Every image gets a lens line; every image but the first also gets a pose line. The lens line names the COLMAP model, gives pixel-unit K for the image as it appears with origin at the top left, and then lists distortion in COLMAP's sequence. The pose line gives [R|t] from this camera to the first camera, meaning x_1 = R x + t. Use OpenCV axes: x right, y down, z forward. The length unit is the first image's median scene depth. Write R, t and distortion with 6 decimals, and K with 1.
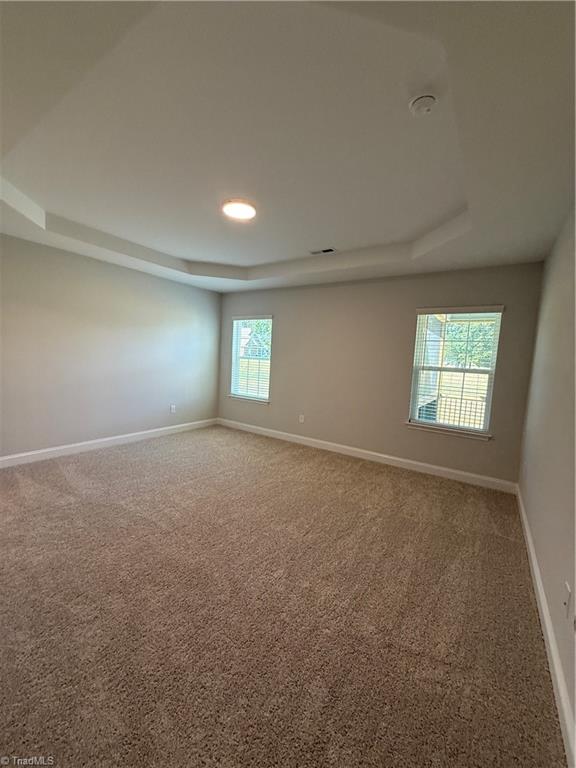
lens RADIAL K [[305.6, 0, 288.0], [0, 305.6, 384.0], [0, 0, 1]] dist [0.007717, 0.000135]
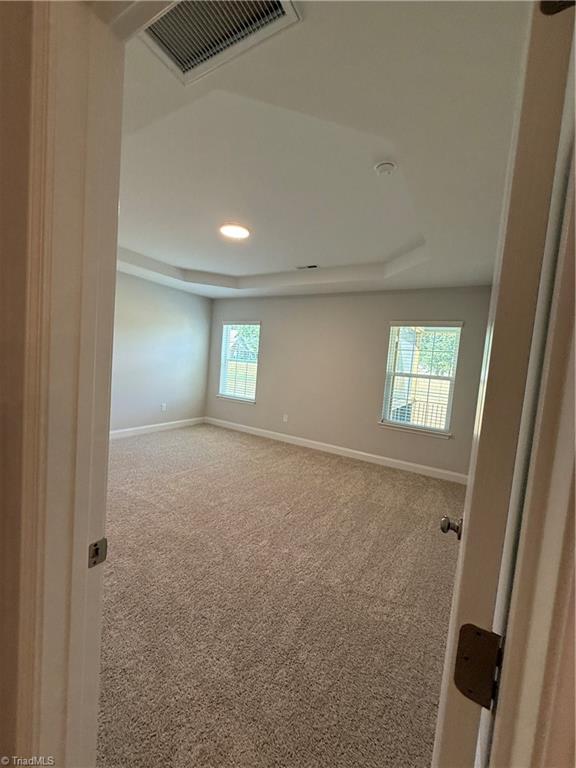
lens RADIAL K [[305.6, 0, 288.0], [0, 305.6, 384.0], [0, 0, 1]] dist [0.007717, 0.000135]
pose [[0.998482, 0.022678, 0.050193, -0.004769], [-0.022115, 0.999686, -0.011746, 0.008040], [-0.050444, 0.010618, 0.998670, -0.122803]]
